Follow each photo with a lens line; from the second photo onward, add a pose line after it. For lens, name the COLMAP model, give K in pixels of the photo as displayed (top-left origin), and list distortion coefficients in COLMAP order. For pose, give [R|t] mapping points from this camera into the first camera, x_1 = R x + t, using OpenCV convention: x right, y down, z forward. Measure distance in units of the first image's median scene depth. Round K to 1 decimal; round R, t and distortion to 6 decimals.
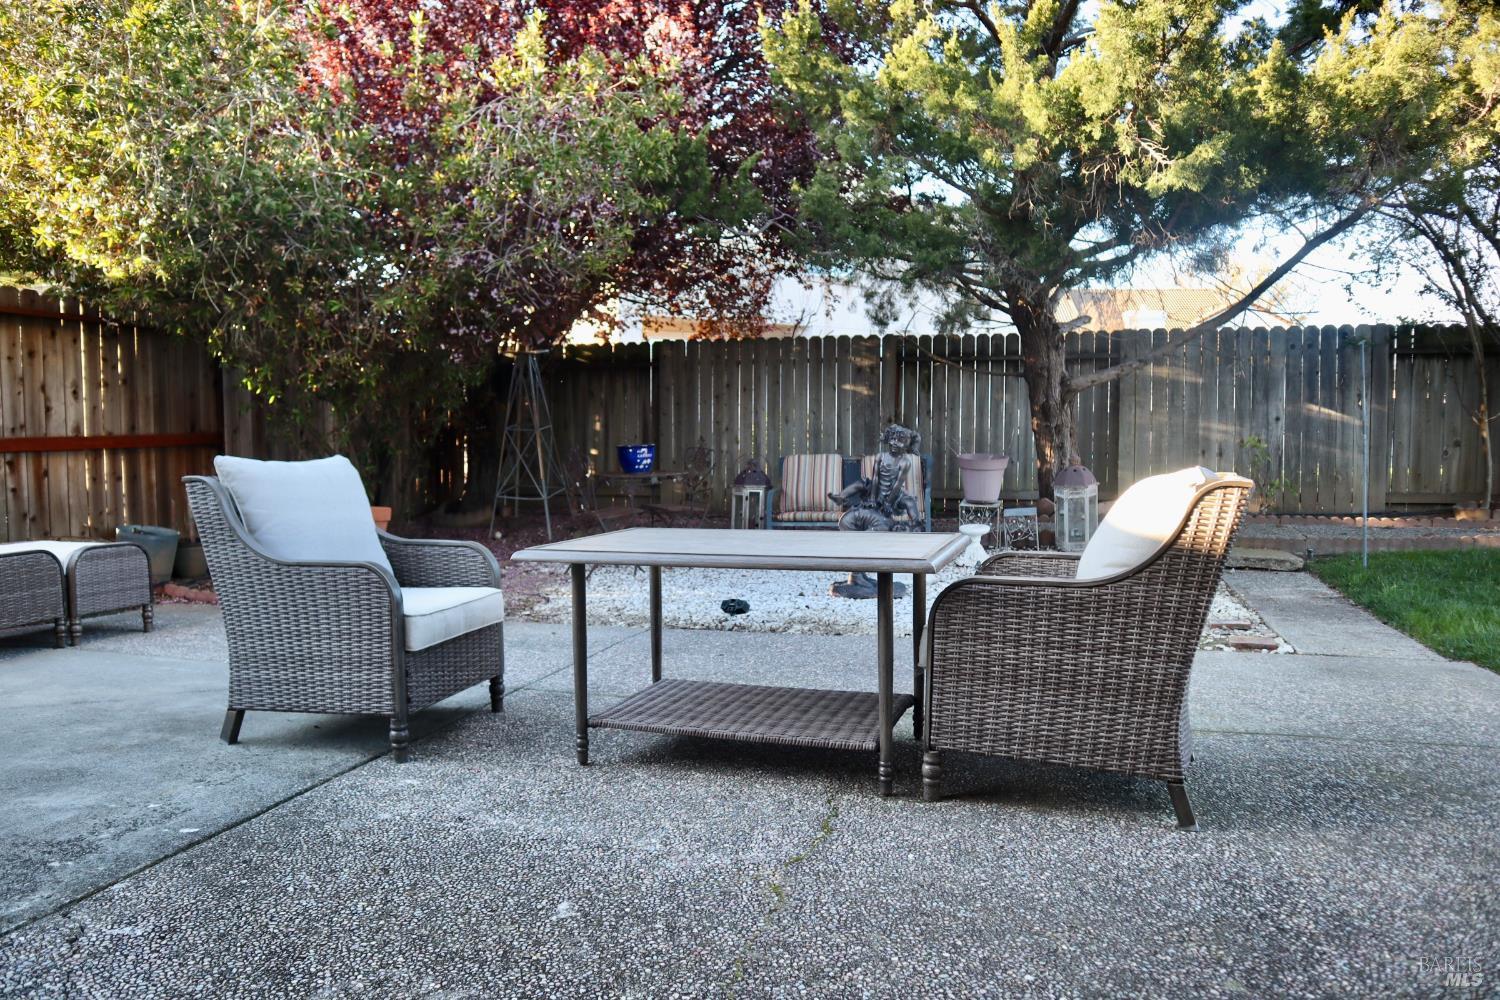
lens RADIAL K [[1037.3, 0, 752.5], [0, 1037.3, 499.9], [0, 0, 1]] dist [-0.124163, 0.076145]
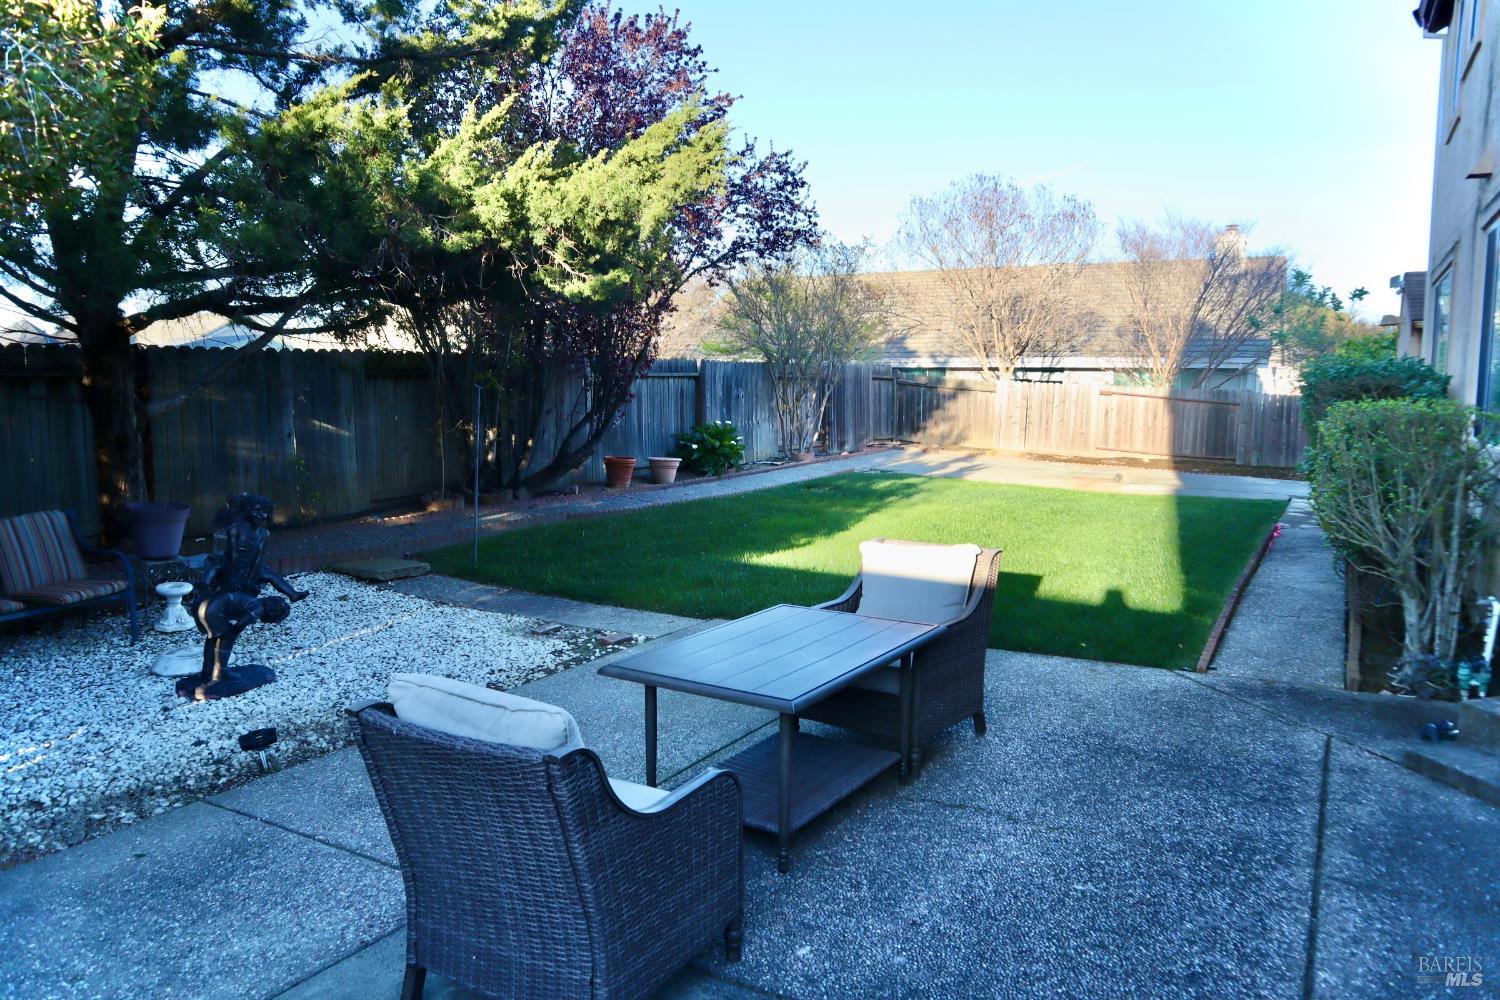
lens RADIAL K [[1037.3, 0, 752.5], [0, 1037.3, 499.9], [0, 0, 1]] dist [-0.124163, 0.076145]
pose [[0.260582, -0.105473, 0.959673, -0.600102], [0.056277, 0.993984, 0.093963, -0.127908], [-0.963810, 0.029523, 0.264950, 0.358816]]
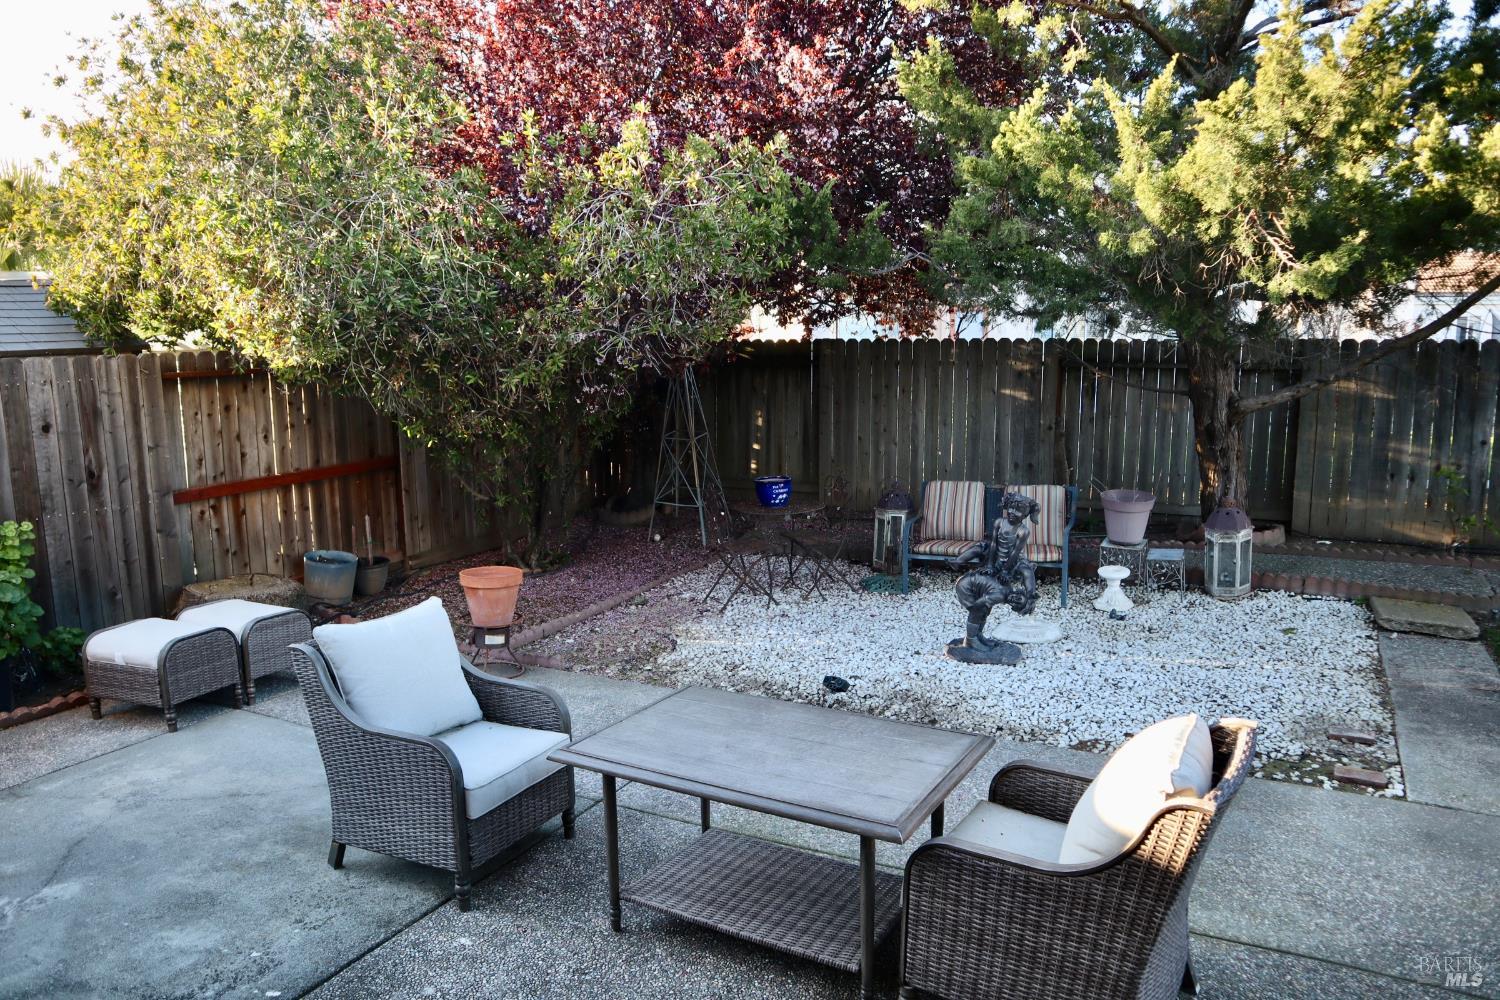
lens RADIAL K [[1037.3, 0, 752.5], [0, 1037.3, 499.9], [0, 0, 1]] dist [-0.124163, 0.076145]
pose [[0.978285, 0.027001, -0.205498, 0.098341], [-0.008428, 0.995840, 0.090723, -0.156670], [0.207093, -0.087021, 0.974443, -0.003724]]
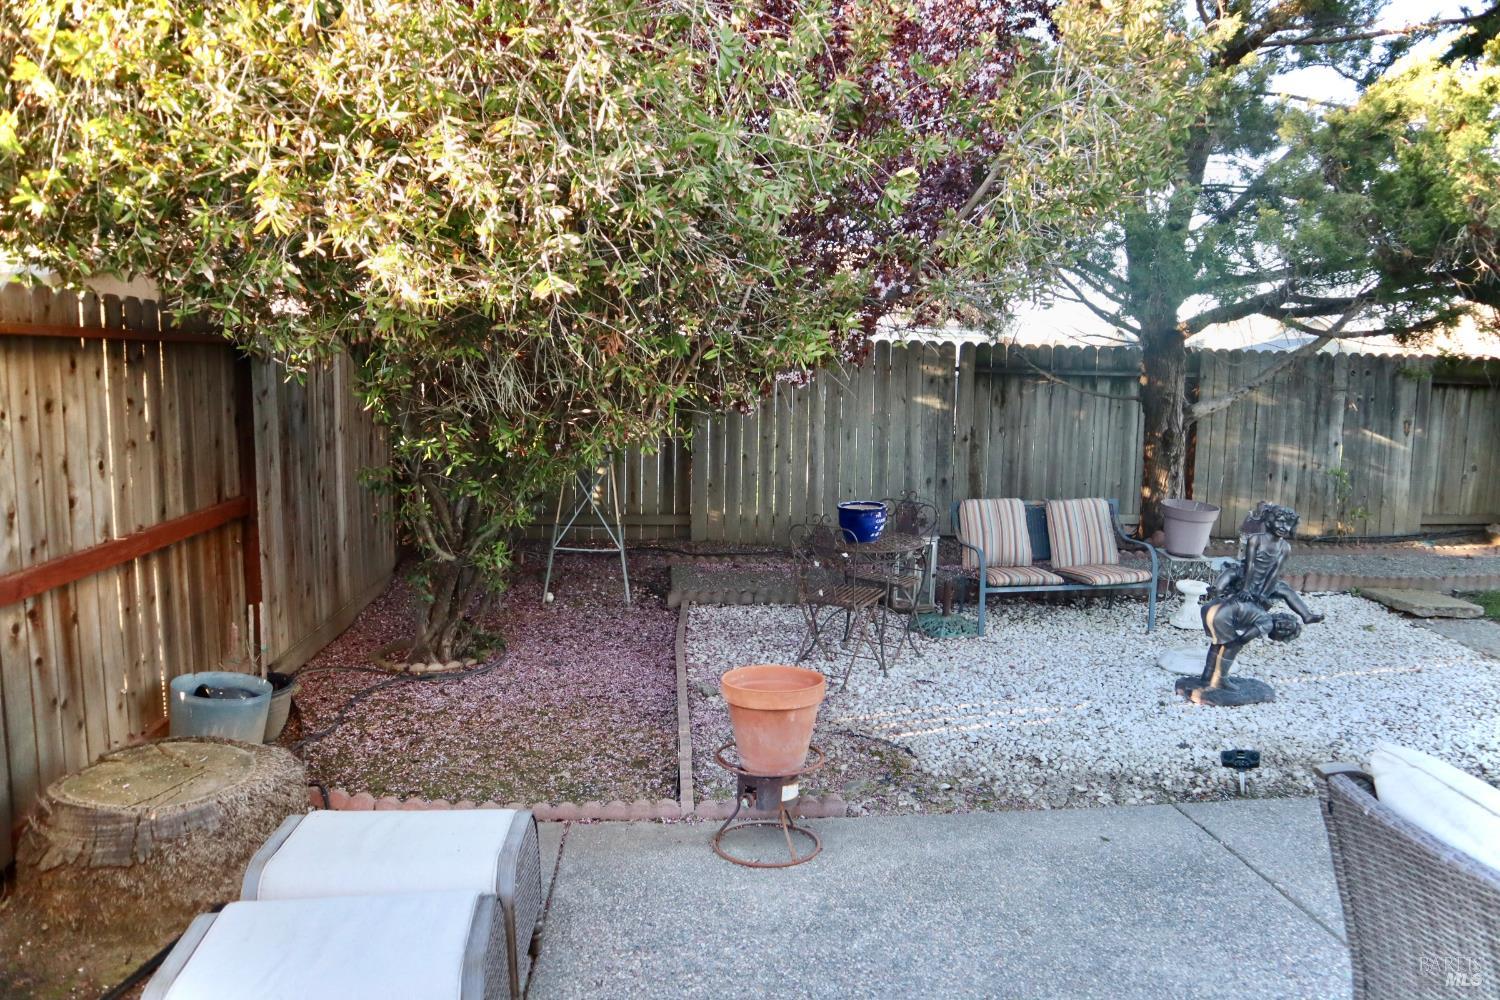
lens RADIAL K [[1037.3, 0, 752.5], [0, 1037.3, 499.9], [0, 0, 1]] dist [-0.124163, 0.076145]
pose [[0.941977, -0.023082, 0.334882, -0.562889], [0.002809, 0.998140, 0.060897, -0.131326], [-0.335664, -0.056423, 0.940290, 0.367718]]
